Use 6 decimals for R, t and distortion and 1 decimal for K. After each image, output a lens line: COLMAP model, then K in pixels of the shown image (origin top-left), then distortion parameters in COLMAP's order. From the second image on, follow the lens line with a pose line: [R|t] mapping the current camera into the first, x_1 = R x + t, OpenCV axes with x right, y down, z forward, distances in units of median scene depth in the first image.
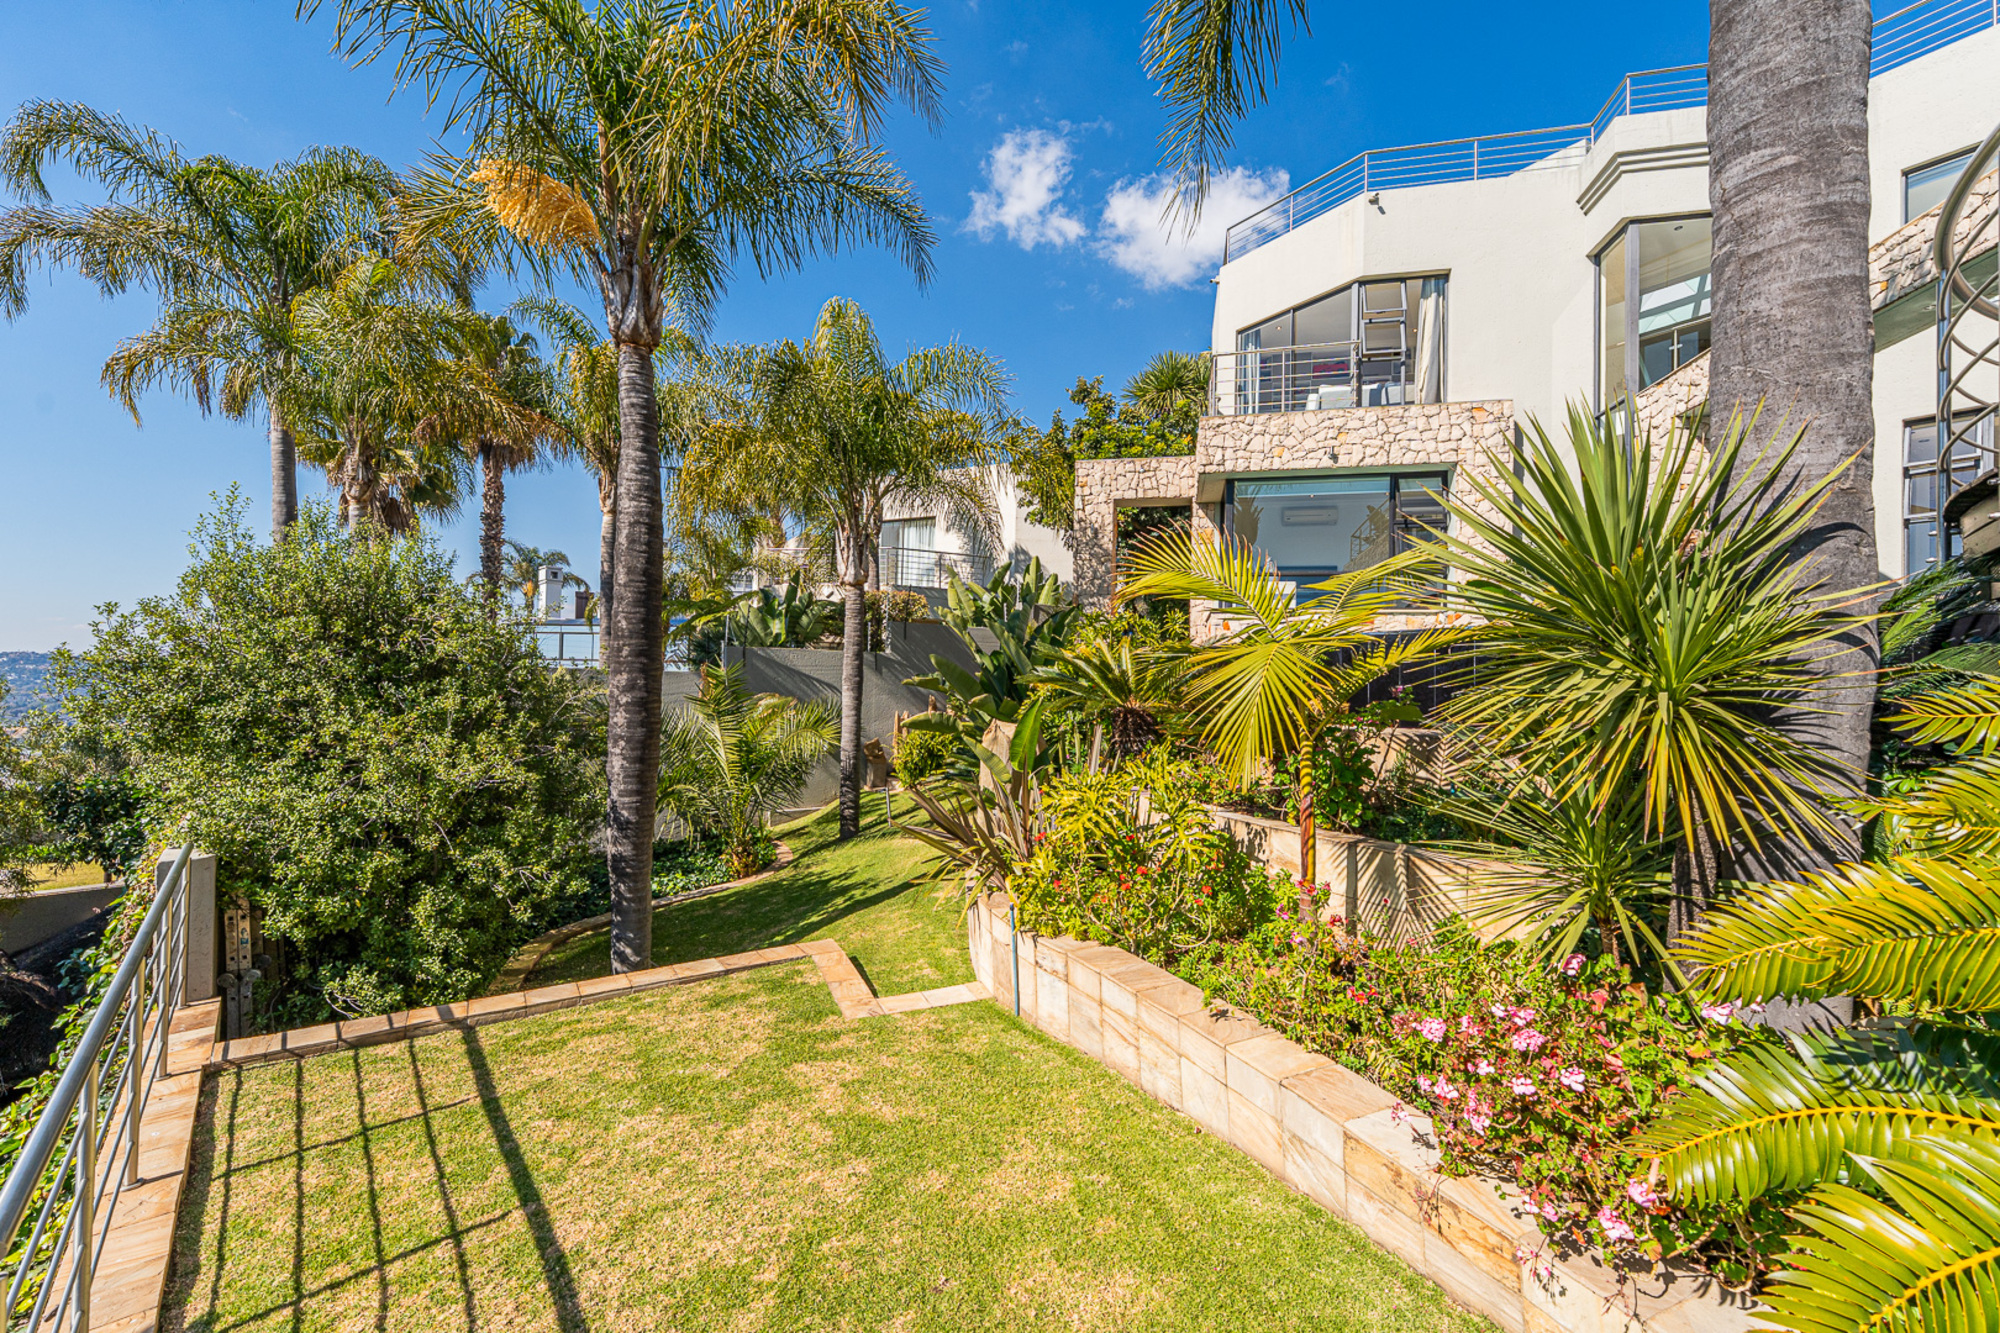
lens RADIAL K [[790.2, 0, 1000.0], [0, 790.2, 666.5], [0, 0, 1]] dist [0.000199, 0.000161]
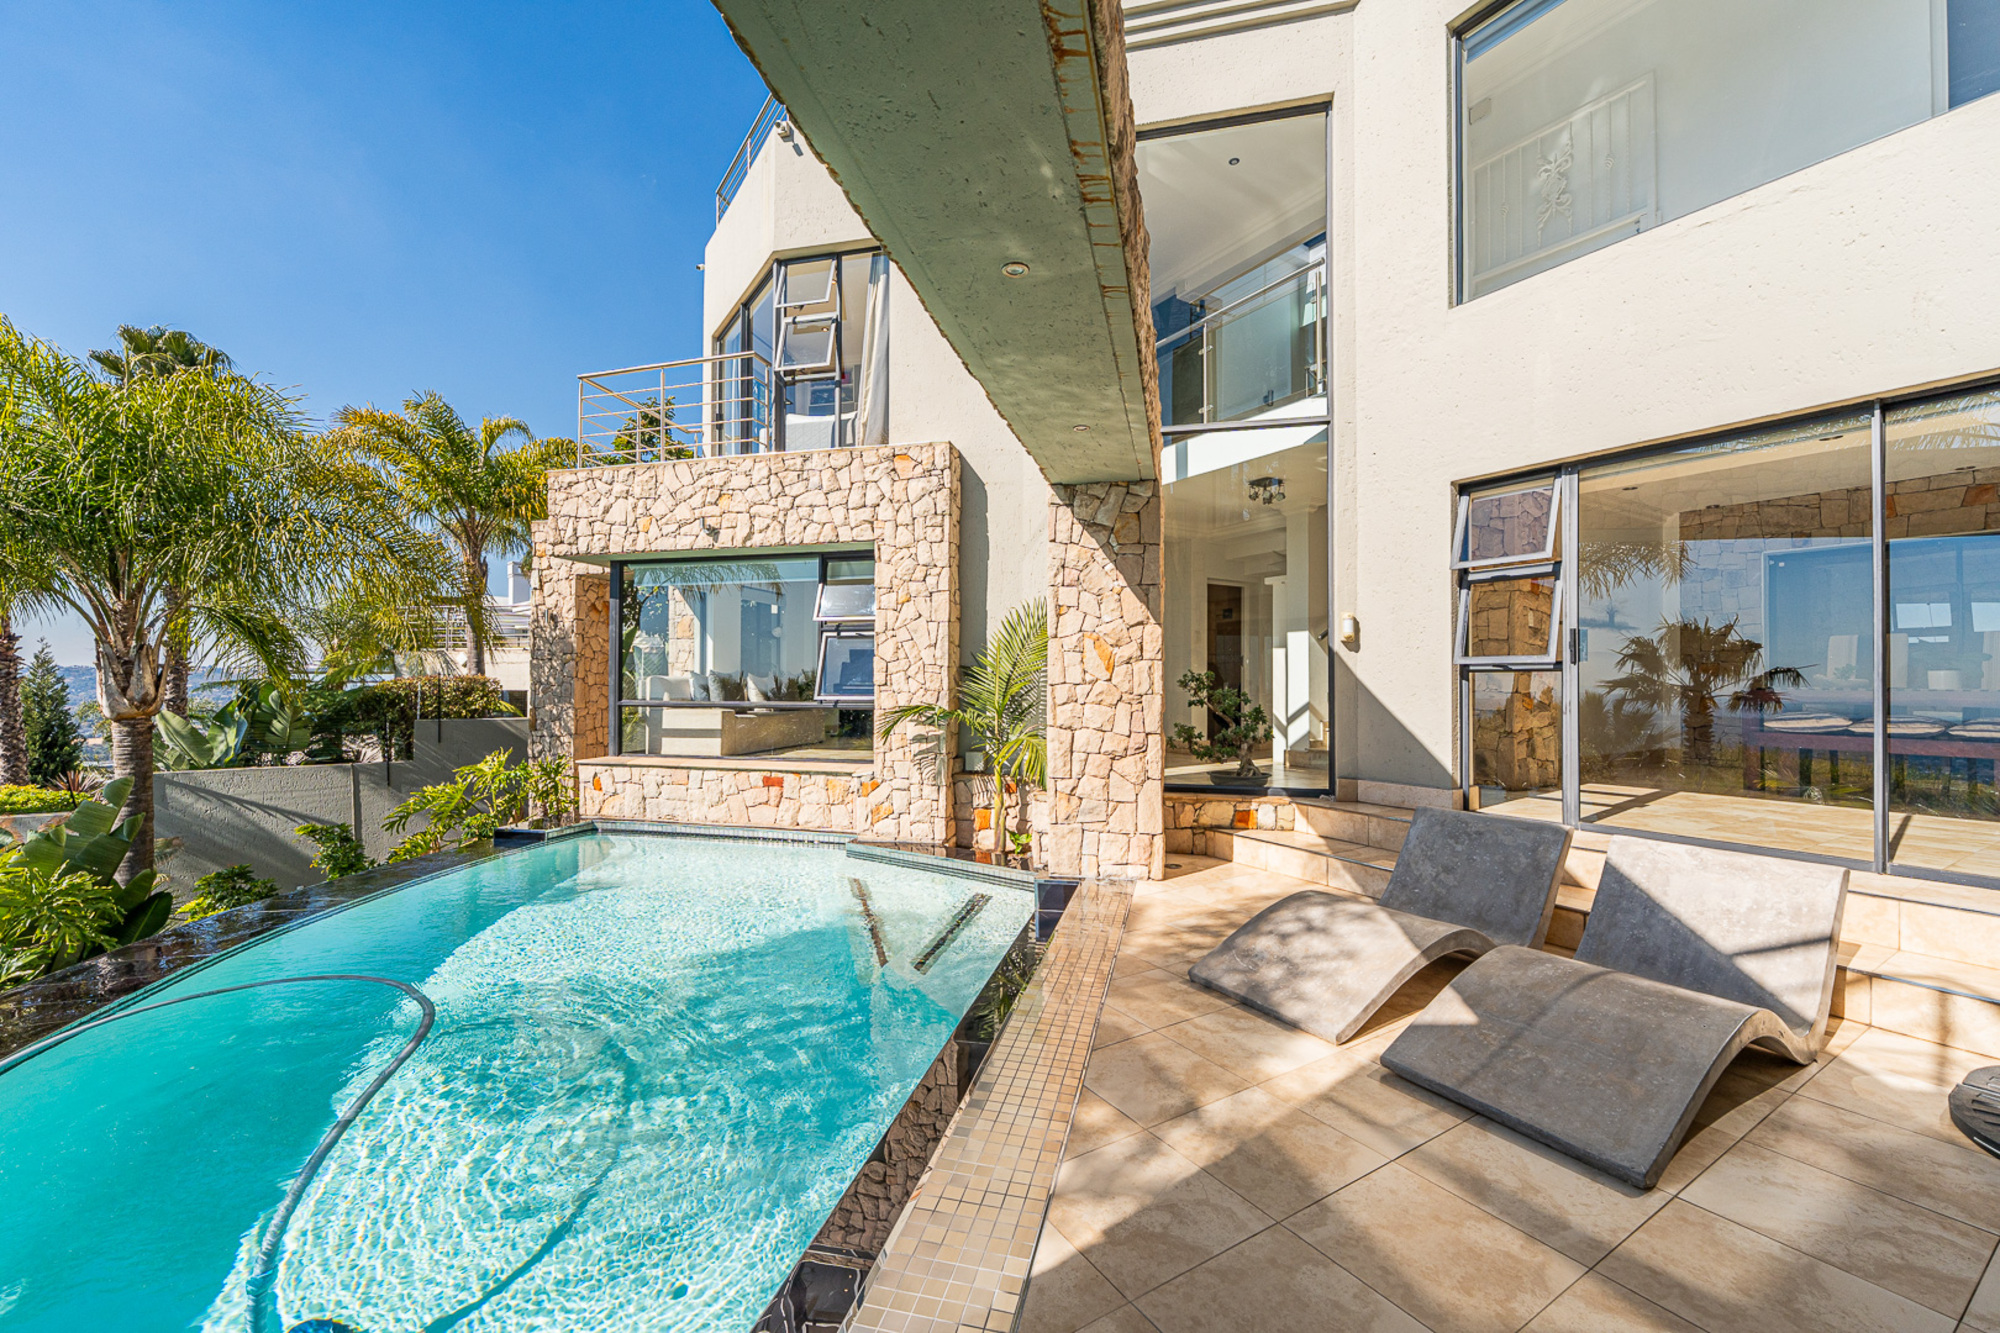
lens RADIAL K [[790.2, 0, 1000.0], [0, 790.2, 666.5], [0, 0, 1]] dist [0.000199, 0.000161]
pose [[0.999617, -0.016385, -0.022294, 0.668060], [0.016492, 0.999853, 0.004617, -0.153583], [0.022215, -0.004983, 0.999741, 0.354909]]
